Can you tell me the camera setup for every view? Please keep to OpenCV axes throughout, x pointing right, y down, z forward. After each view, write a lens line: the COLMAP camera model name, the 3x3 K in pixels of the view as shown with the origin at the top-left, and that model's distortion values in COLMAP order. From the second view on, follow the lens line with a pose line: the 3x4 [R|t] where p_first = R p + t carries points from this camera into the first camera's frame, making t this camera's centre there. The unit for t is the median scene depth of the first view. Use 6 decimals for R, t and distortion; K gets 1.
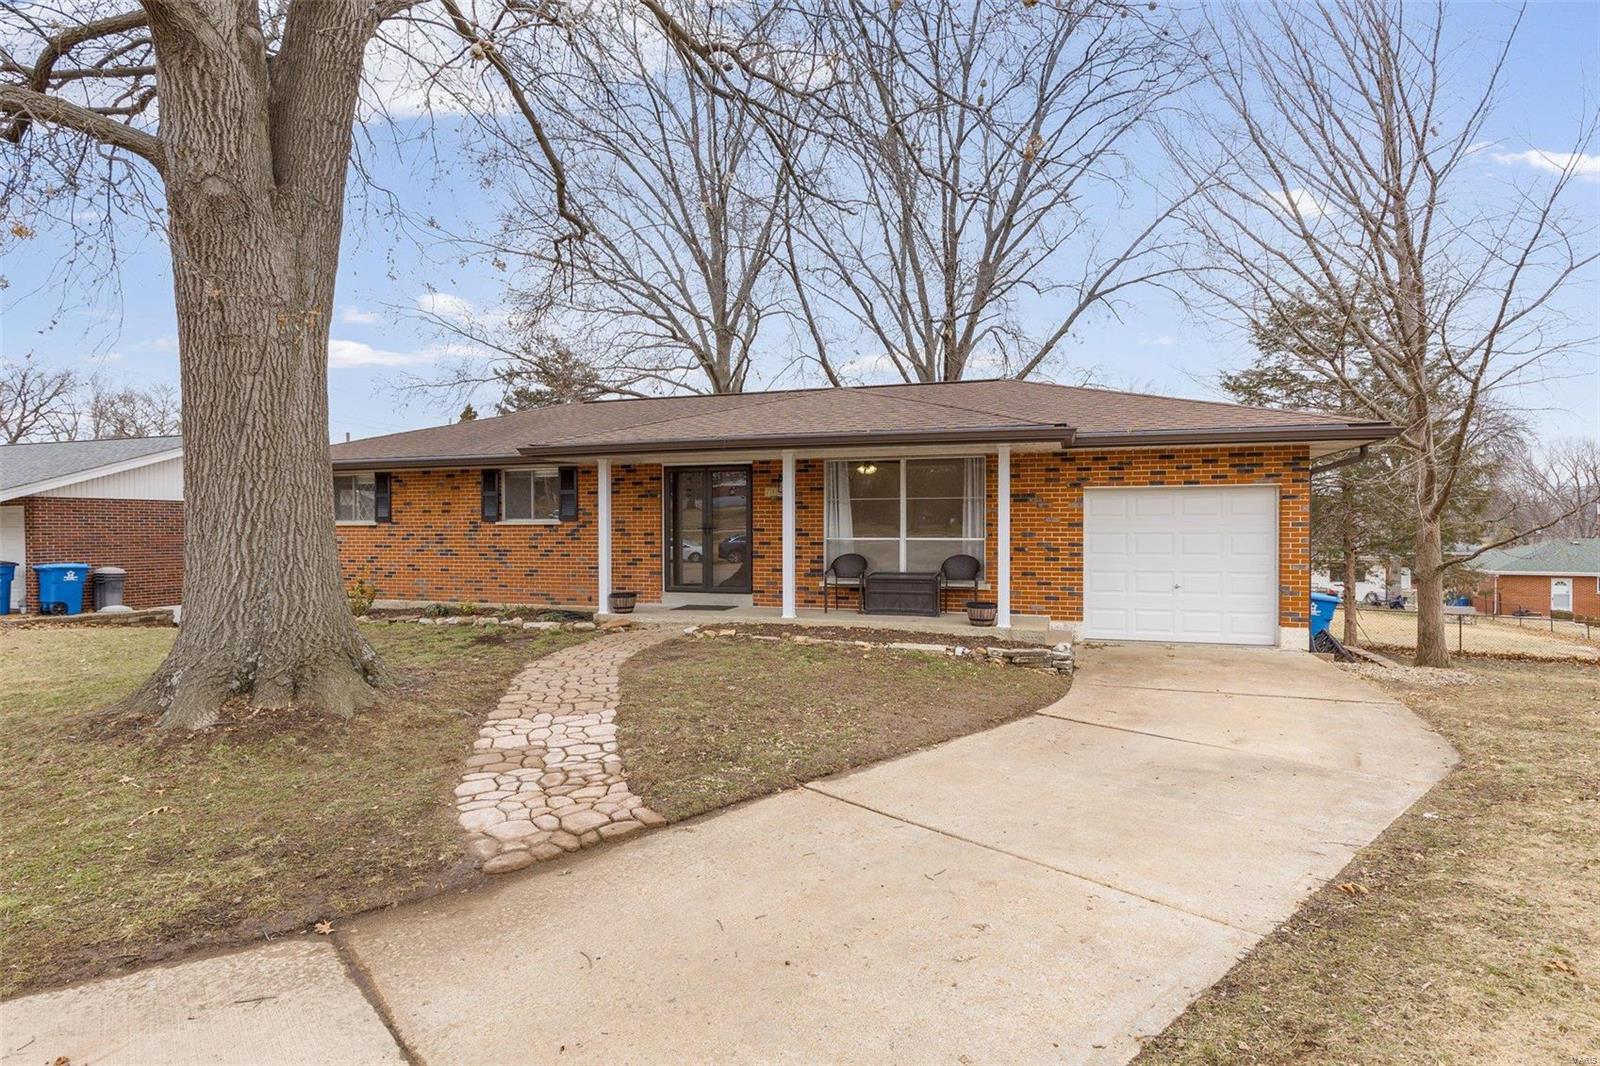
lens RADIAL K [[864.0, 0, 798.8], [0, 864.0, 540.6], [0, 0, 1]] dist [-0.011547, 0.001146]
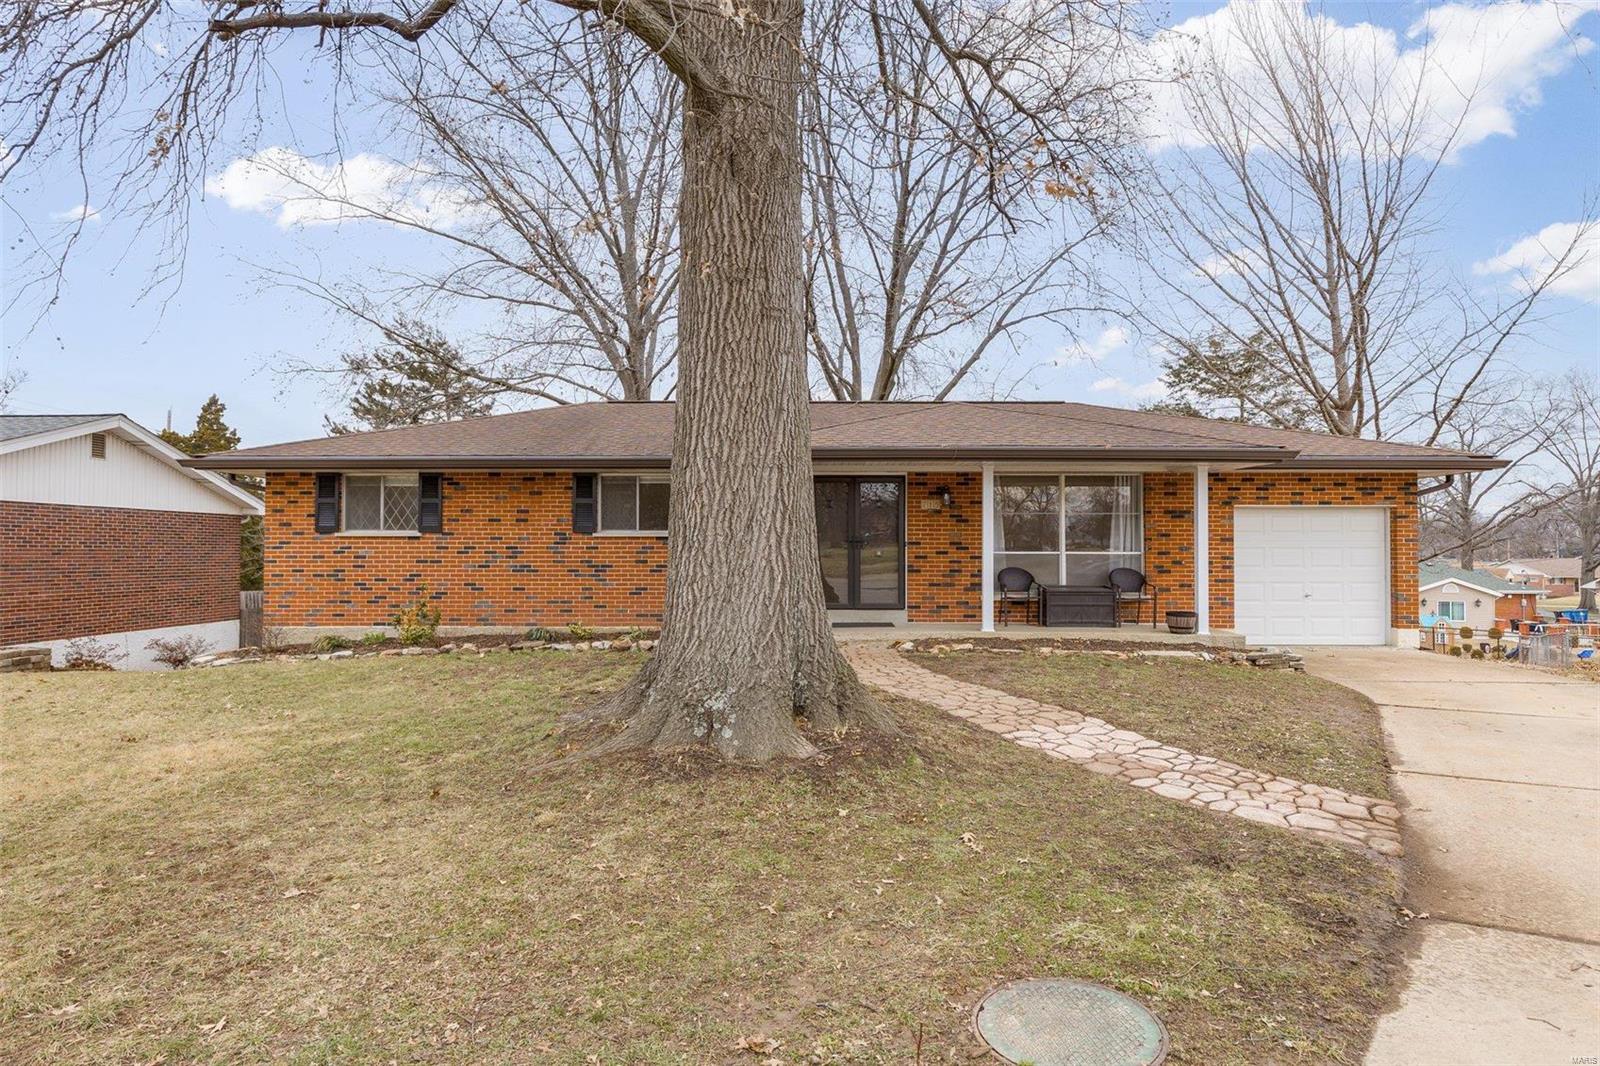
lens RADIAL K [[919.0, 0, 799.8], [0, 919.0, 533.7], [0, 0, 1]] dist [0.000143, -0.000257]
pose [[0.952122, 0.010524, 0.305537, -0.541334], [0.000359, 0.999368, -0.035544, 0.014853], [-0.305718, 0.033952, 0.951517, 0.061687]]
